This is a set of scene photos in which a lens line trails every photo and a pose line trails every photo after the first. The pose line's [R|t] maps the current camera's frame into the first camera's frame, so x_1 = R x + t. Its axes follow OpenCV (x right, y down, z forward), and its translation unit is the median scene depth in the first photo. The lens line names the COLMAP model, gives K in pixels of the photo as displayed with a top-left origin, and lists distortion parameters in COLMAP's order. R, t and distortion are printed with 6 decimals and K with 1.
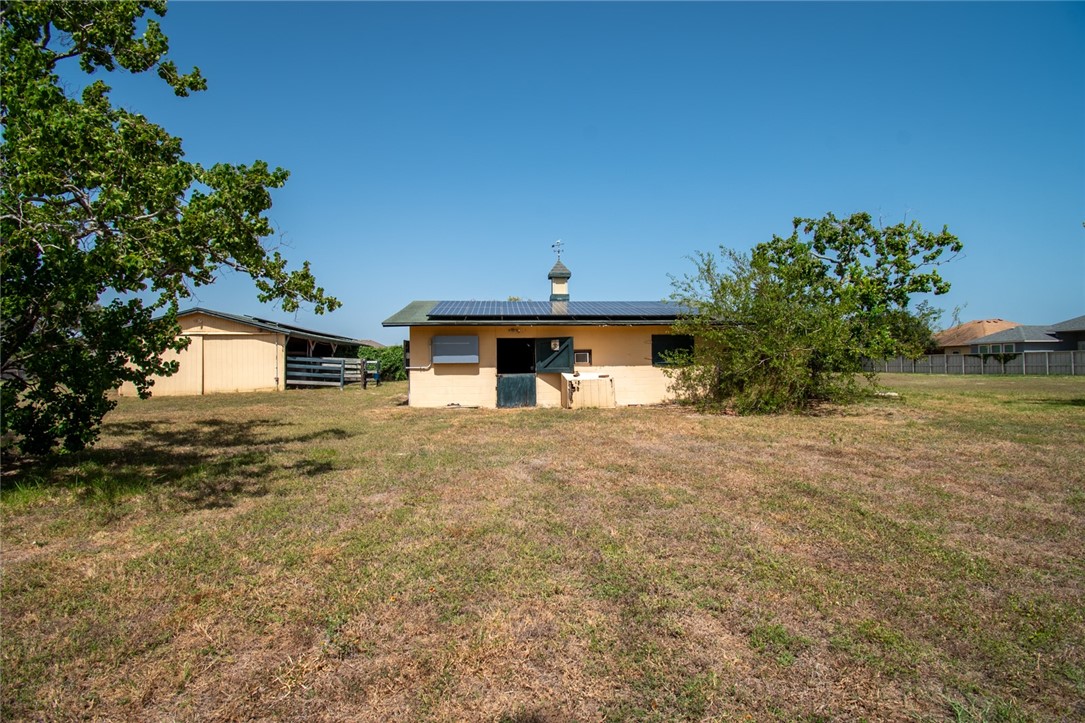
lens RADIAL K [[490.4, 0, 542.5], [0, 490.4, 361.5], [0, 0, 1]] dist [0.003654, -0.001478]
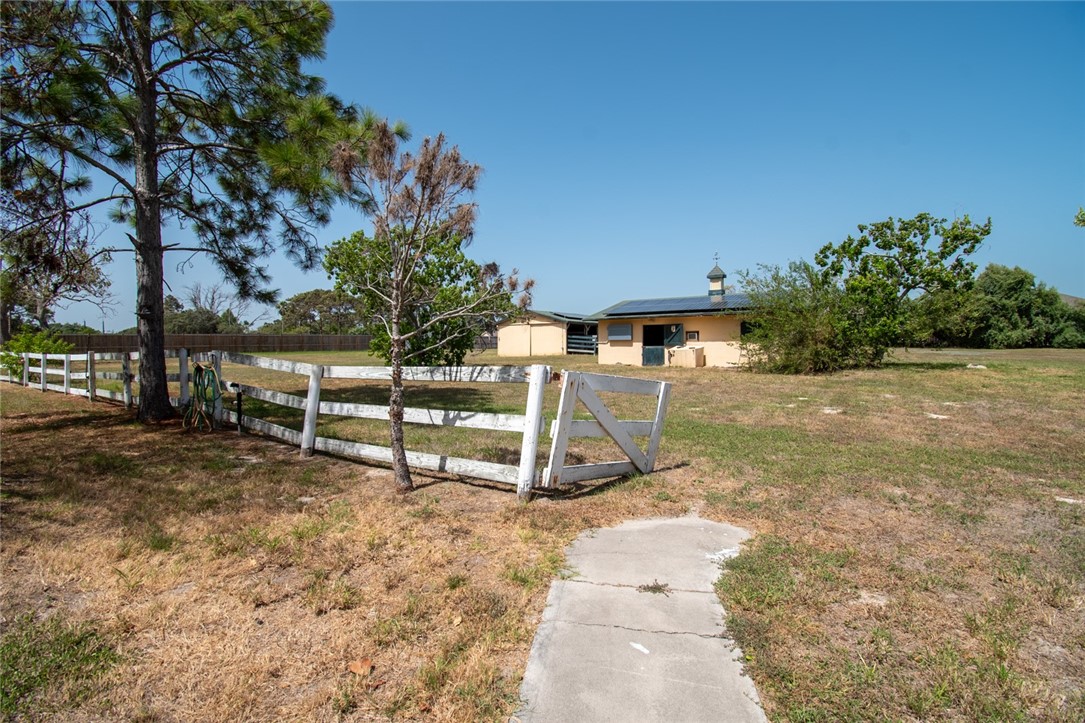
lens RADIAL K [[490.4, 0, 542.5], [0, 490.4, 361.5], [0, 0, 1]] dist [0.003654, -0.001478]
pose [[0.761120, 0.026050, -0.648087, 0.745938], [0.011290, 0.998510, 0.053394, -0.016180], [0.648512, -0.047956, 0.759692, -0.526816]]
